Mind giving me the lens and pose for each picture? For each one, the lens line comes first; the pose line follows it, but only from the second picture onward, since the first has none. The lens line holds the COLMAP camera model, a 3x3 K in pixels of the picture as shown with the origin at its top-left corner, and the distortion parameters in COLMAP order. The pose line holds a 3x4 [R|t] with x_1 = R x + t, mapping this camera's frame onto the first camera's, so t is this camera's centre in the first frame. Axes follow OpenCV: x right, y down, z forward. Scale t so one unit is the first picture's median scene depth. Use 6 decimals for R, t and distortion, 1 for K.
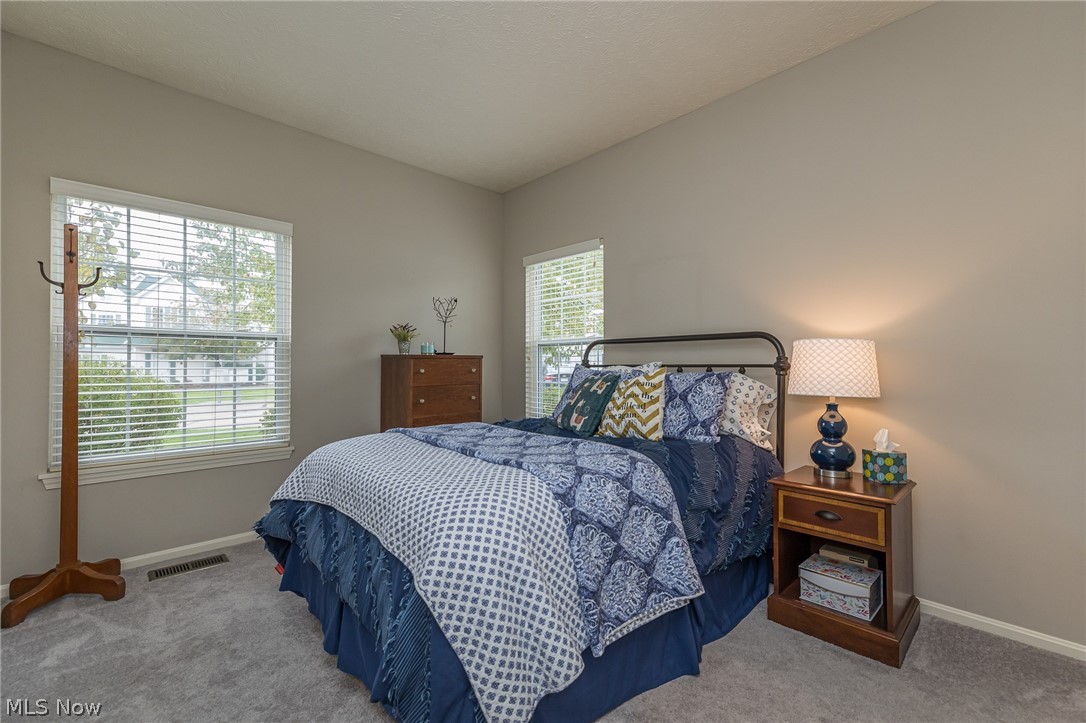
lens RADIAL K [[450.0, 0, 543.3], [0, 450.0, 359.7], [0, 0, 1]] dist [0.009311, -0.000162]
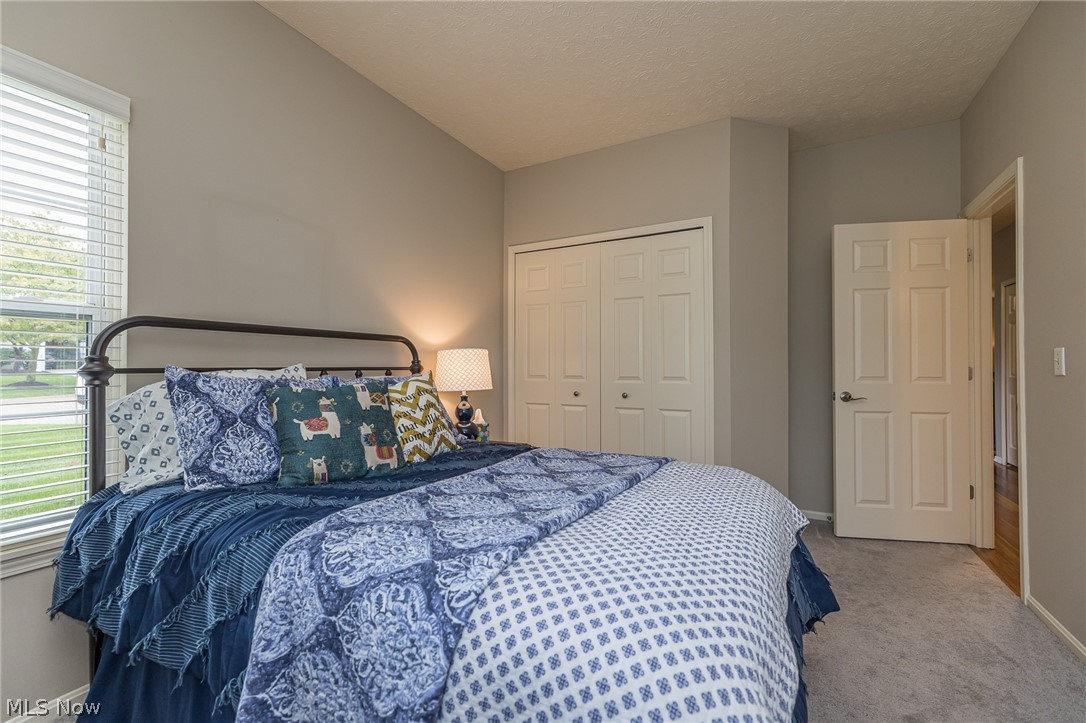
lens RADIAL K [[450.0, 0, 543.3], [0, 450.0, 359.7], [0, 0, 1]] dist [0.009311, -0.000162]
pose [[-0.277721, 0.013972, 0.960560, -0.665686], [-0.008006, 0.999826, -0.016858, 0.008596], [-0.960629, -0.012372, -0.277560, 1.046538]]
